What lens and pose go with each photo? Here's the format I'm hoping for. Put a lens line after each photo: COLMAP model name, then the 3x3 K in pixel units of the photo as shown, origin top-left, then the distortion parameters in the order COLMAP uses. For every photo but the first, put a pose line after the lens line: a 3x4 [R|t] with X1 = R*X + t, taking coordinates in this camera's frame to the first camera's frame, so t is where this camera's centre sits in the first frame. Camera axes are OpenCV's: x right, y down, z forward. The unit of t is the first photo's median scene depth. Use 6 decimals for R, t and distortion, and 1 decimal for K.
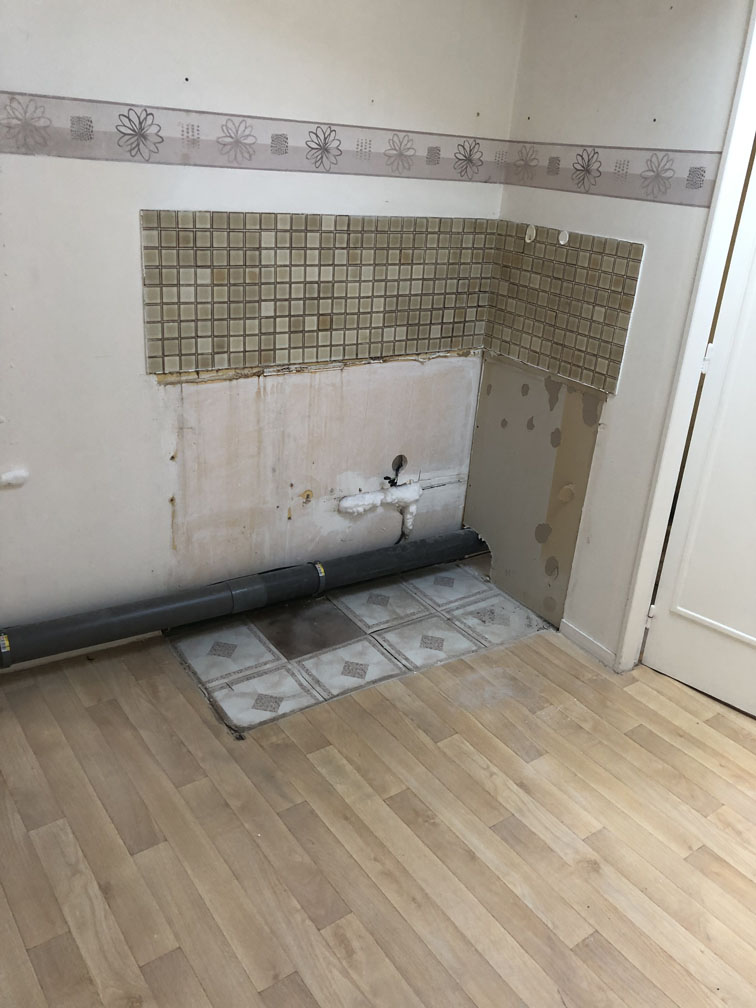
lens RADIAL K [[834.2, 0, 378.5], [0, 834.2, 505.2], [0, 0, 1]] dist [0.001868, 0.000108]
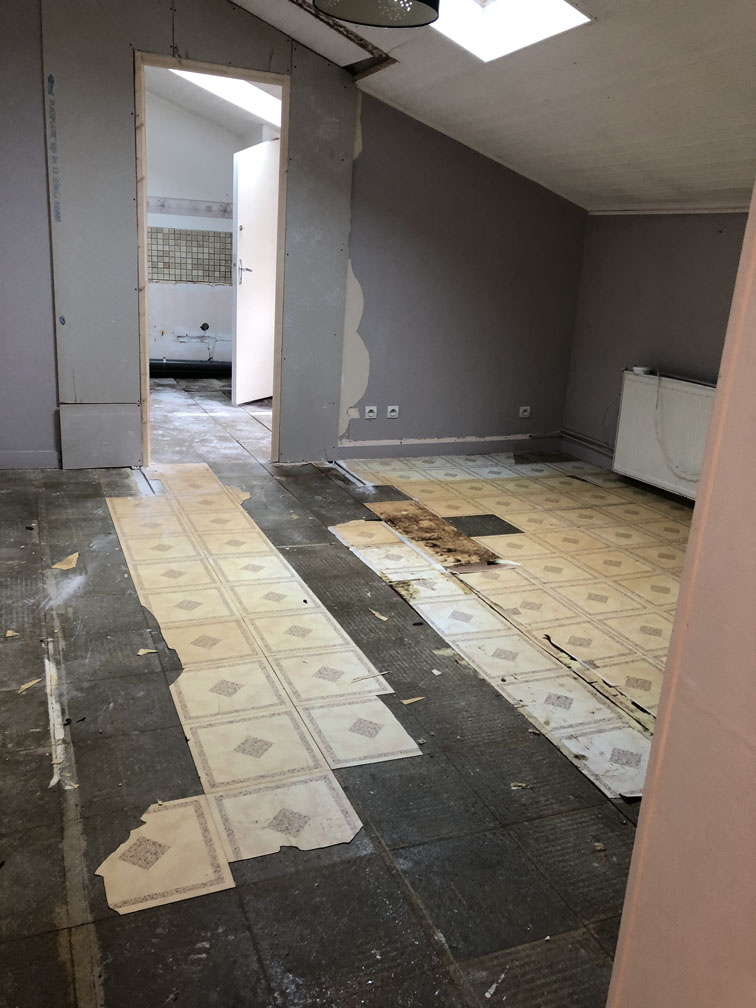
lens RADIAL K [[834.2, 0, 377.0], [0, 834.2, 503.0], [0, 0, 1]] dist [0.001868, 0.000108]
pose [[0.975991, 0.054555, -0.210867, 1.270805], [-0.079568, 0.990516, -0.112014, 0.839045], [0.202756, 0.126103, 0.971076, -1.505053]]
